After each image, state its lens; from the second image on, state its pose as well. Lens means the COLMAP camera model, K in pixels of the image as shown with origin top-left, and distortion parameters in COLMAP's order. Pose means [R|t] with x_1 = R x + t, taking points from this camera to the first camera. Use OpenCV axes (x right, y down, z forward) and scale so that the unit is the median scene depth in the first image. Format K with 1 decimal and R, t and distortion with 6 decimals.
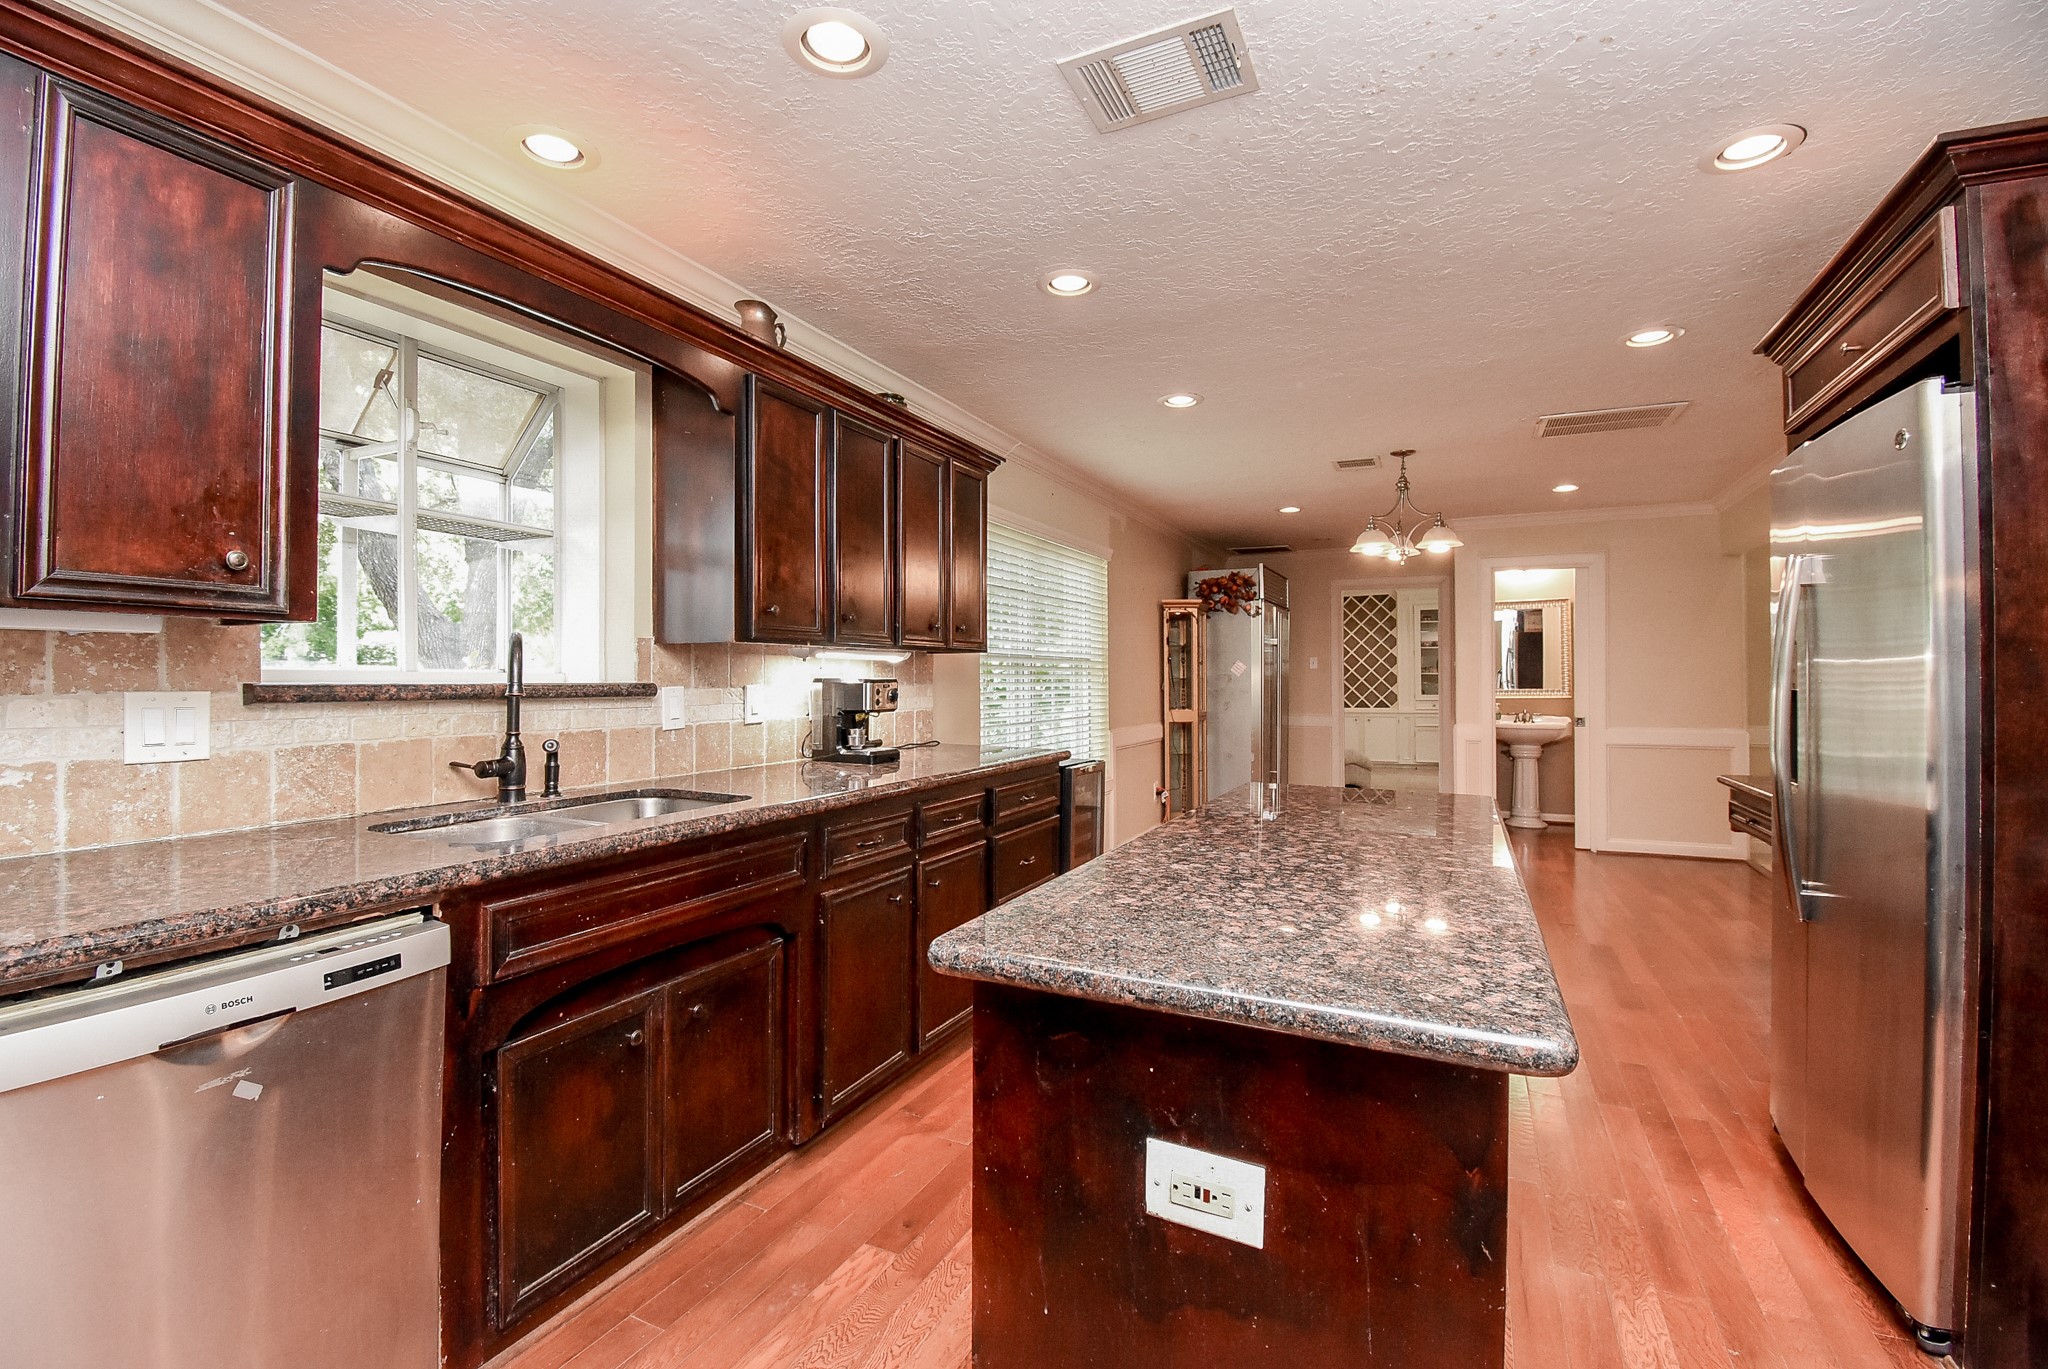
lens RADIAL K [[905.7, 0, 1016.1], [0, 905.7, 674.0], [0, 0, 1]] dist [0.026111, -0.030168]
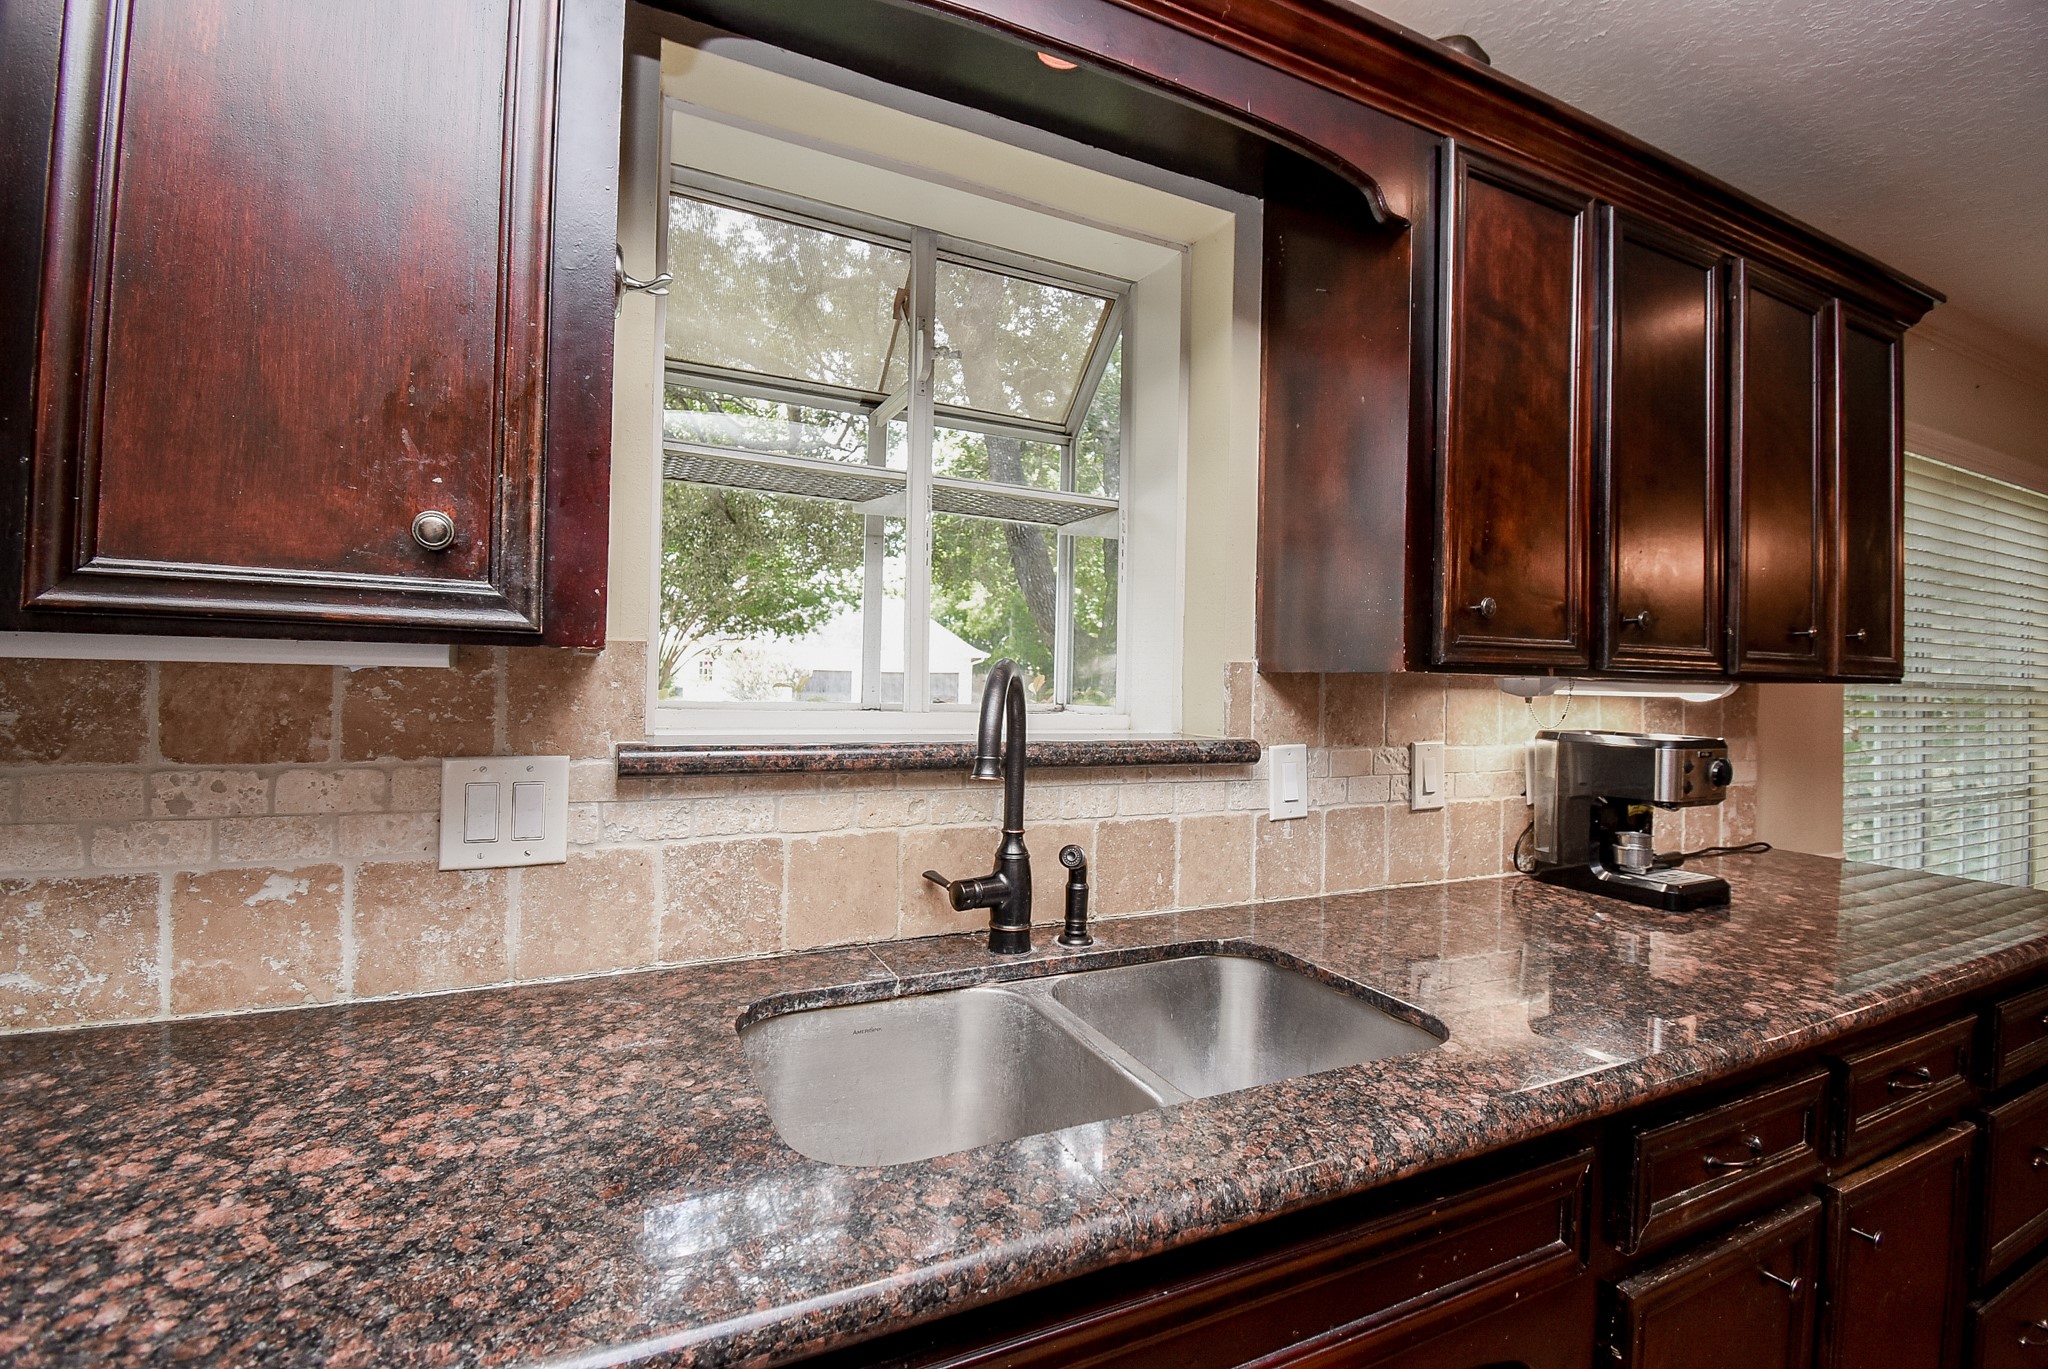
lens RADIAL K [[904.6, 0, 1022.7], [0, 904.6, 672.2], [0, 0, 1]] dist [0.010407, -0.021063]
pose [[0.786666, 0.010345, -0.617292, -0.161974], [-0.017848, 0.999823, -0.005989, -0.027731], [0.617121, 0.015729, 0.786711, 0.460127]]
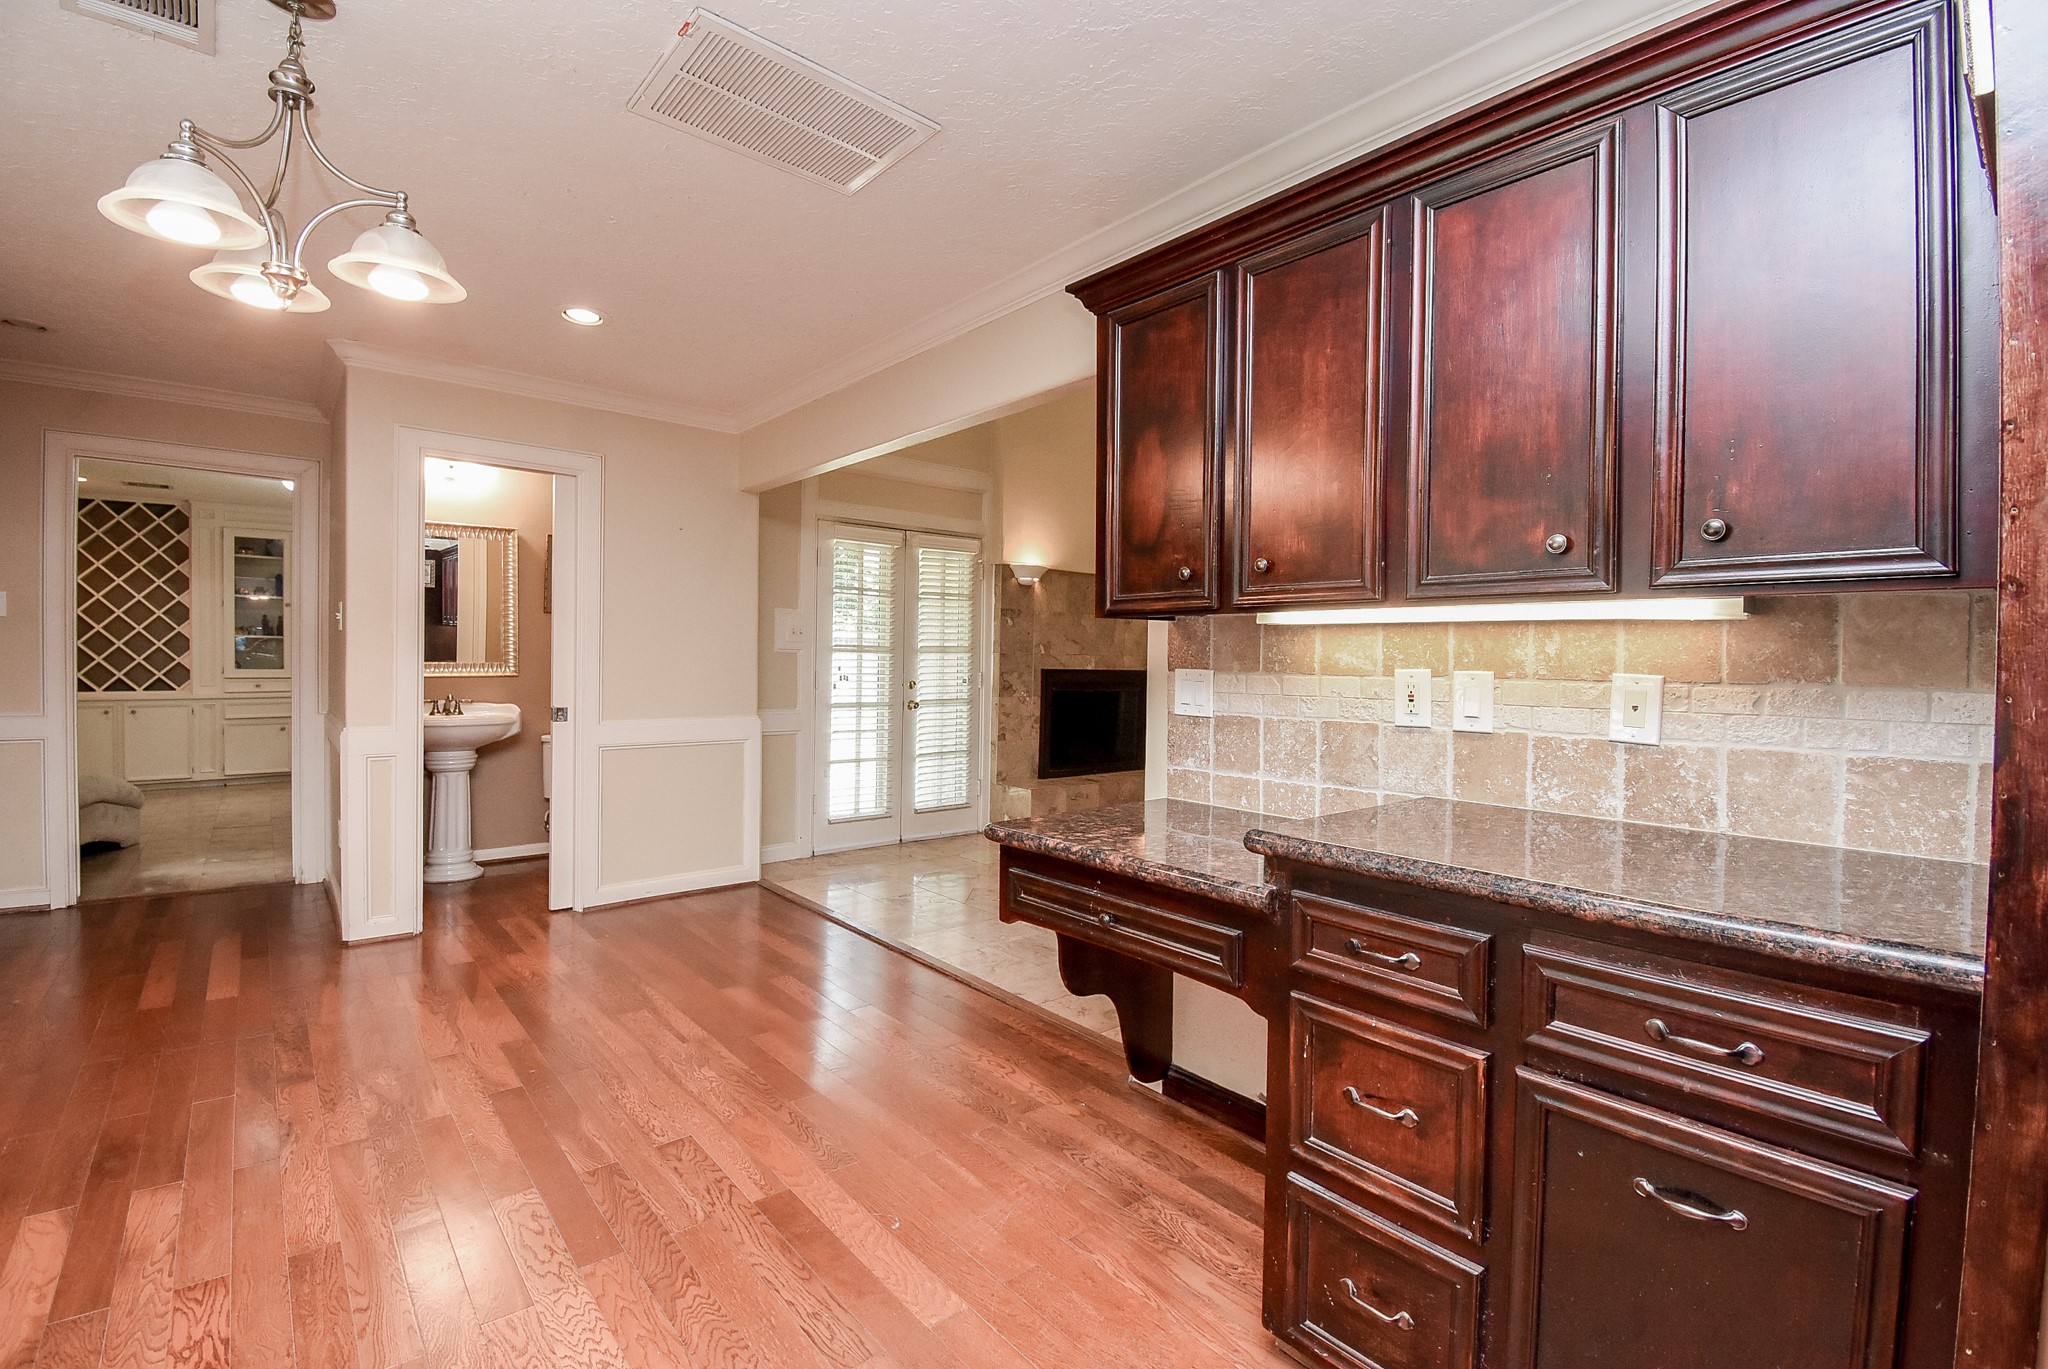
lens RADIAL K [[904.6, 0, 1022.7], [0, 904.6, 672.2], [0, 0, 1]] dist [0.010407, -0.021063]
pose [[0.402734, -0.004646, 0.915305, 0.420824], [-0.021961, 0.999650, 0.014737, 0.016206], [-0.915054, -0.026036, 0.402491, 1.126621]]
